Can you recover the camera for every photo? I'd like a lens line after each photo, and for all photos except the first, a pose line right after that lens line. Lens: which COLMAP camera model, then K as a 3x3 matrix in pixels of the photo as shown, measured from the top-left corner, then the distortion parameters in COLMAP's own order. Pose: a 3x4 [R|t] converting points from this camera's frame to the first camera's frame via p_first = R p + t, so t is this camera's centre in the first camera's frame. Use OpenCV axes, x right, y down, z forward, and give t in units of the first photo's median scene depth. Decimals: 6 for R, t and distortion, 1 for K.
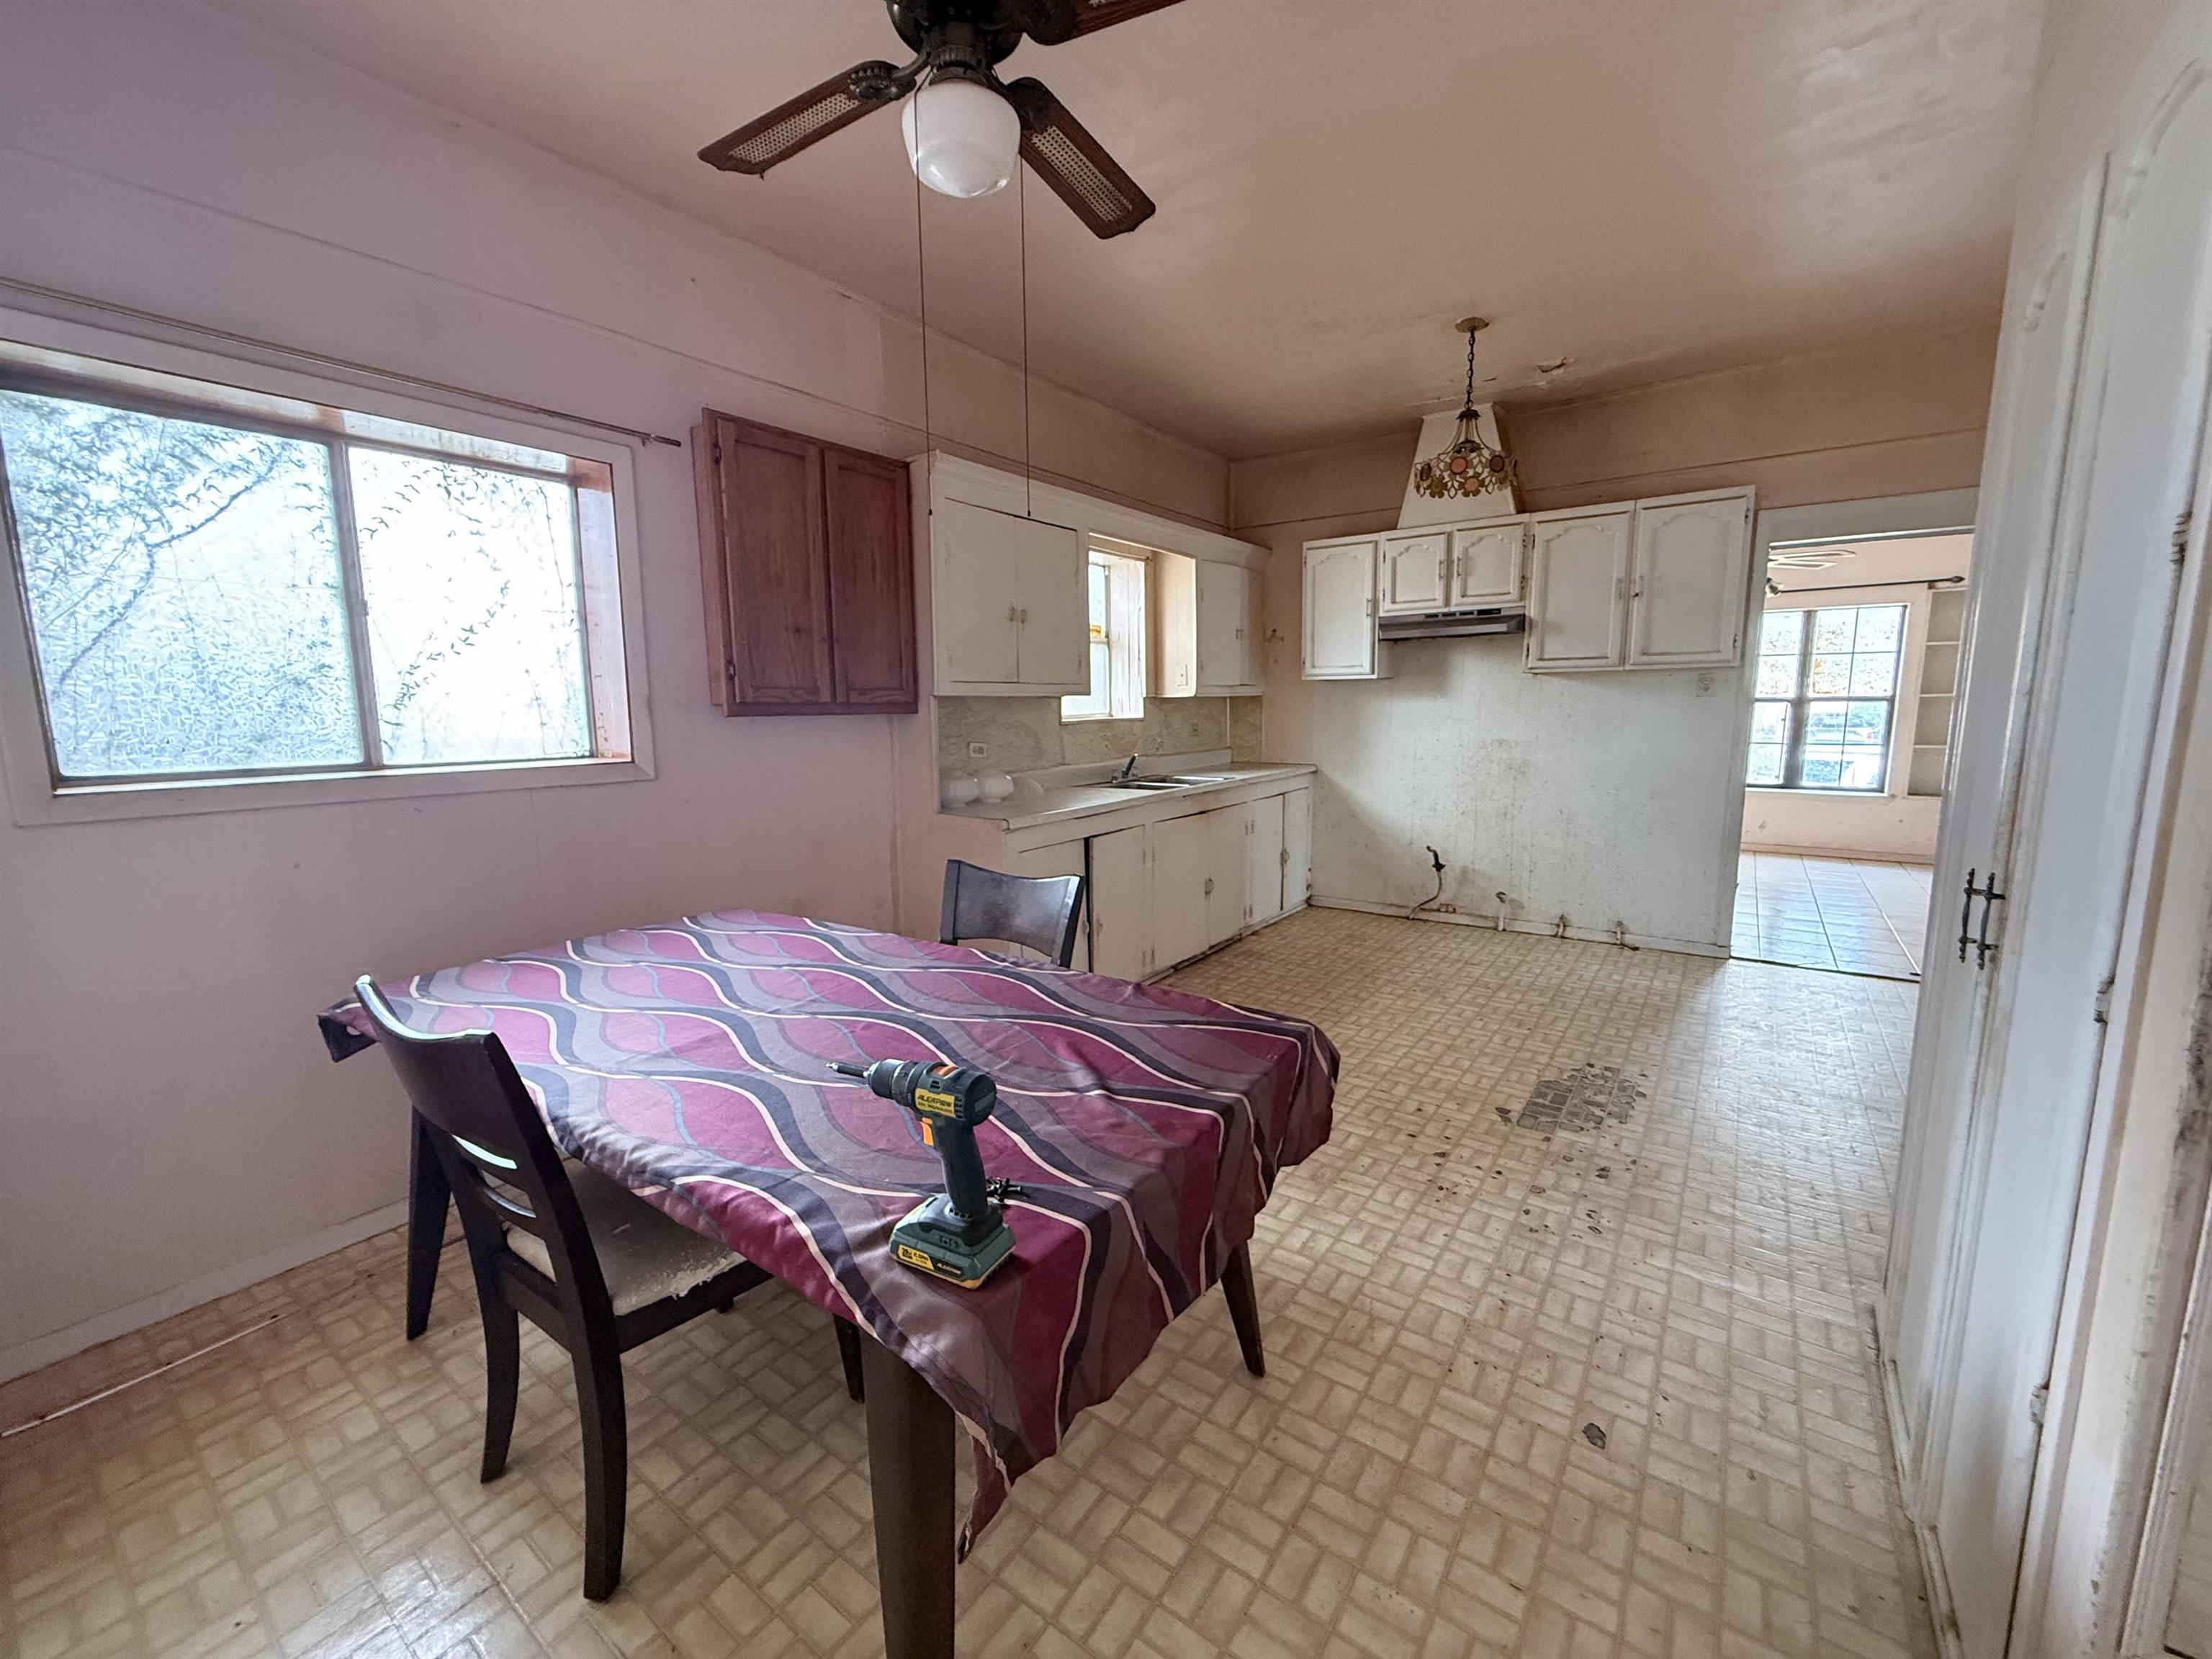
lens RADIAL K [[880.8, 0, 1104.8], [0, 880.8, 830.7], [0, 0, 1]] dist [-0.000120, 0.000005]
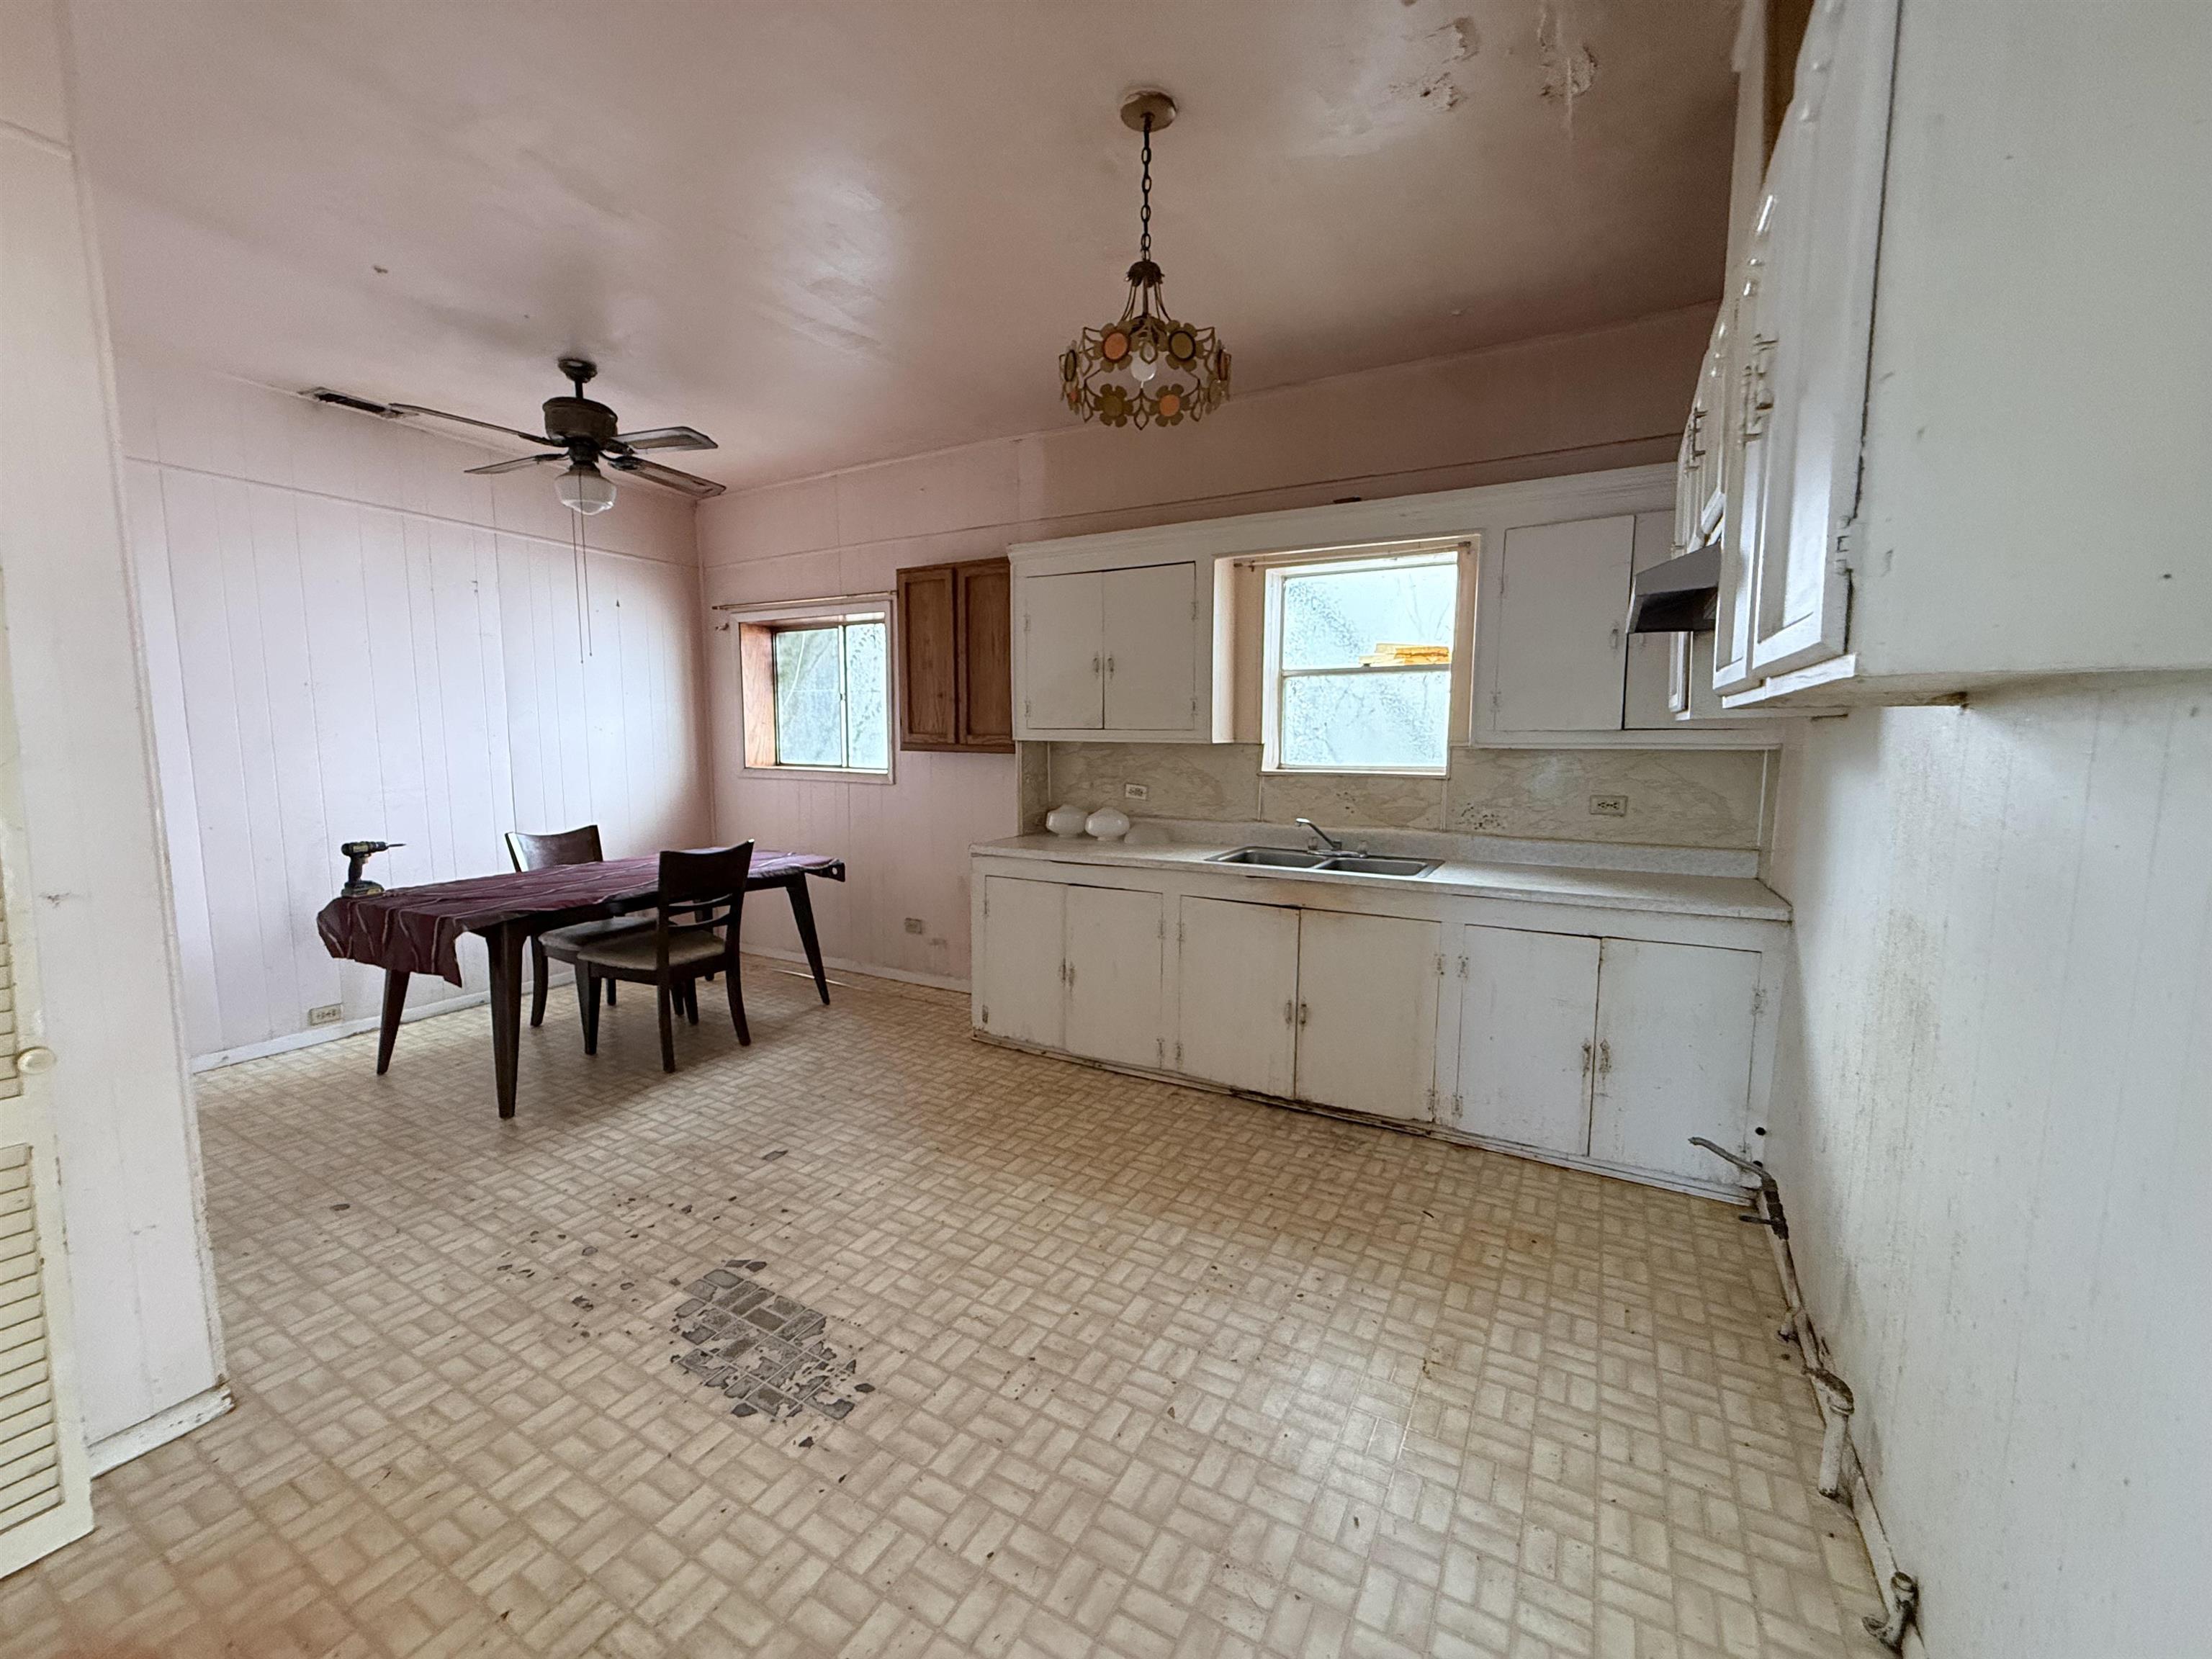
lens RADIAL K [[880.8, 0, 1092.3], [0, 880.8, 824.9], [0, 0, 1]] dist [-0.000120, 0.000005]
pose [[0.109119, 0.117642, -0.987043, 1.200818], [-0.149886, 0.983566, 0.100658, -0.203006], [0.982663, 0.136960, 0.124959, 1.111864]]
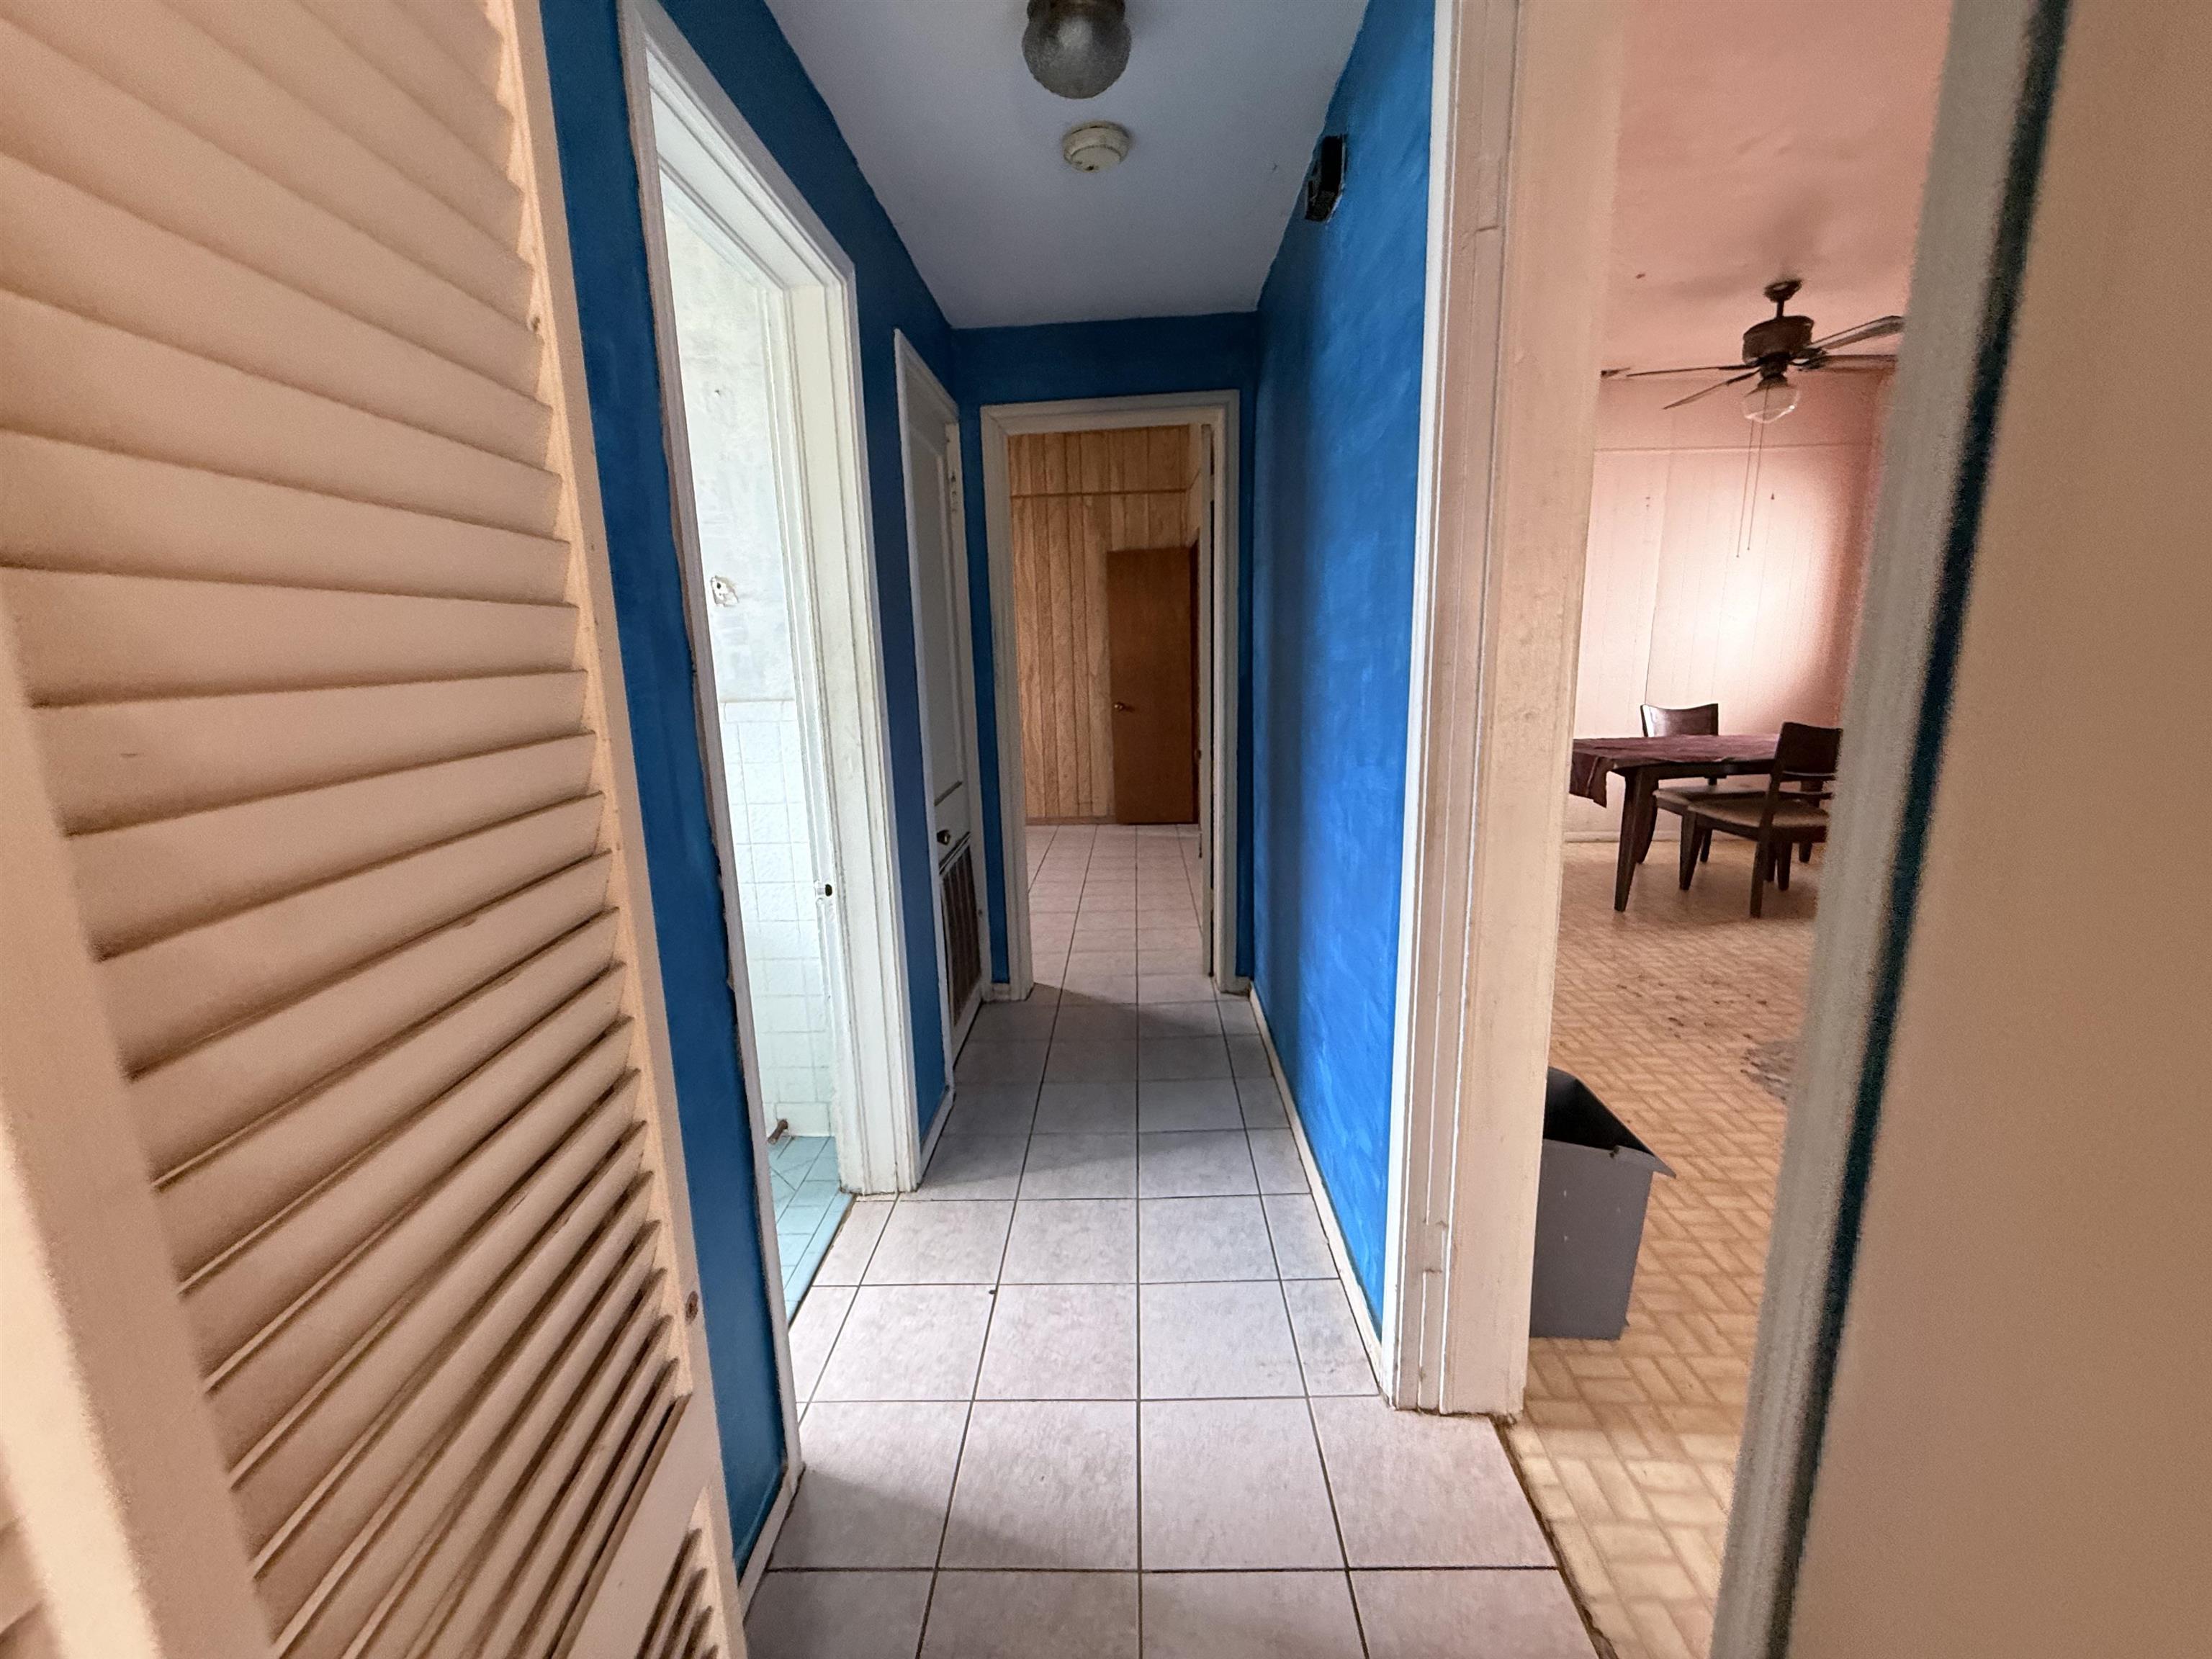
lens RADIAL K [[880.8, 0, 1109.6], [0, 880.8, 829.9], [0, 0, 1]] dist [-0.000120, 0.000005]
pose [[-0.827868, 0.145001, -0.541858, 1.564168], [-0.049963, 0.943108, 0.328711, -0.196222], [0.558694, 0.299202, -0.773524, 1.204580]]
